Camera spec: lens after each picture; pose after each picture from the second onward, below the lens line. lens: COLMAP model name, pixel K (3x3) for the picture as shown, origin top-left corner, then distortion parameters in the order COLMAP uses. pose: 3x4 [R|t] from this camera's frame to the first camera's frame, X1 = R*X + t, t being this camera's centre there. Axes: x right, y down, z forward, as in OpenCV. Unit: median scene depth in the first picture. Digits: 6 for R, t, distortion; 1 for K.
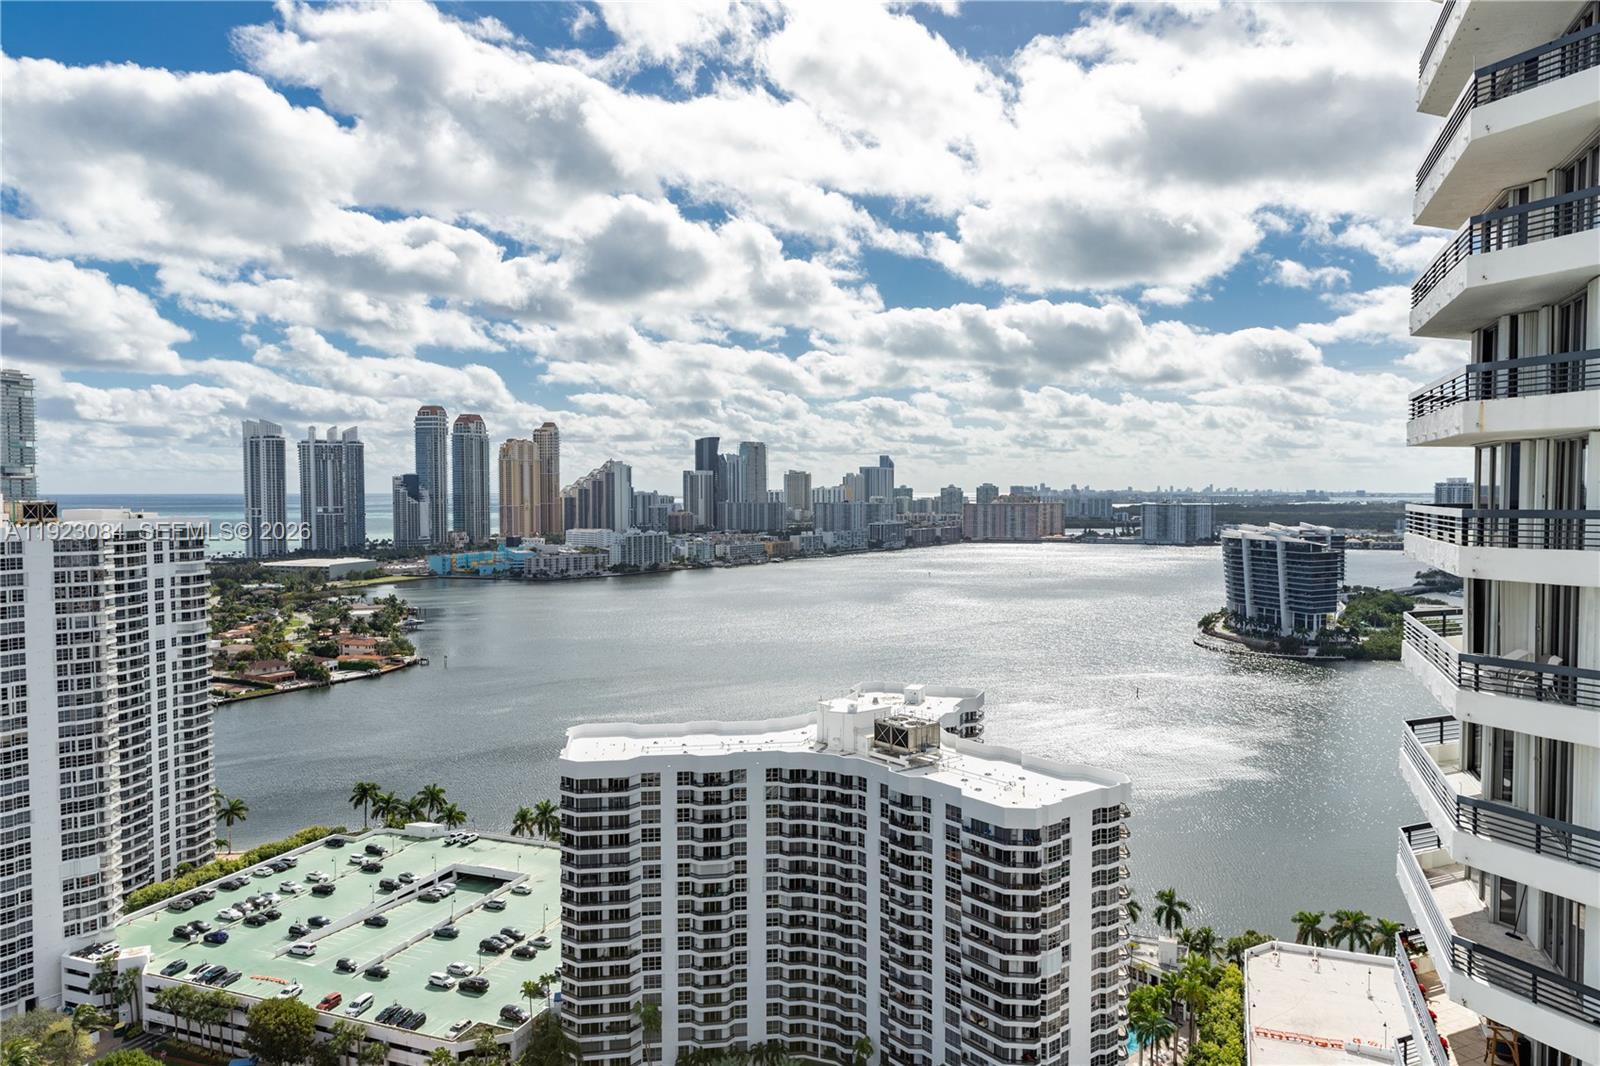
lens RADIAL K [[1011.8, 0, 1018.6], [0, 1011.8, 528.9], [0, 0, 1]] dist [0.008683, 0.001153]
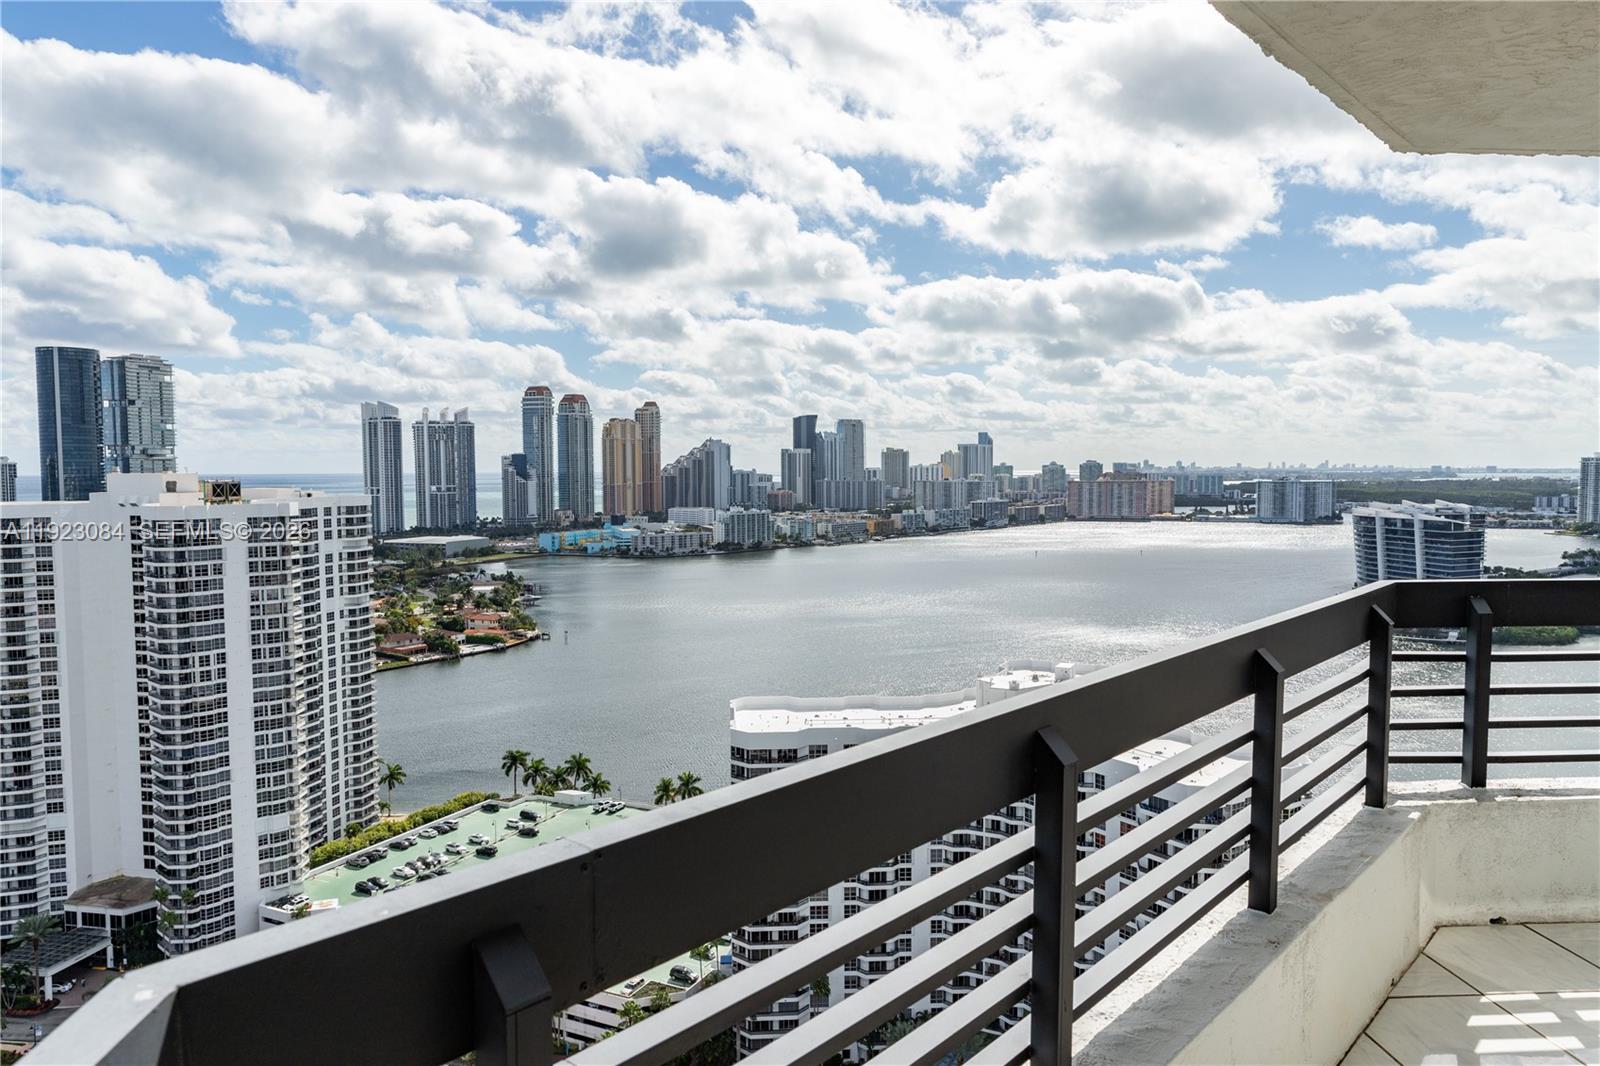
lens RADIAL K [[1085.0, 0, 796.3], [0, 1085.0, 535.4], [0, 0, 1]] dist [0.011010, -0.000130]
pose [[0.996813, 0.001506, -0.079760, -0.274476], [0.000246, 0.999759, 0.021949, 0.005039], [0.079774, -0.021899, 0.996572, -0.080337]]
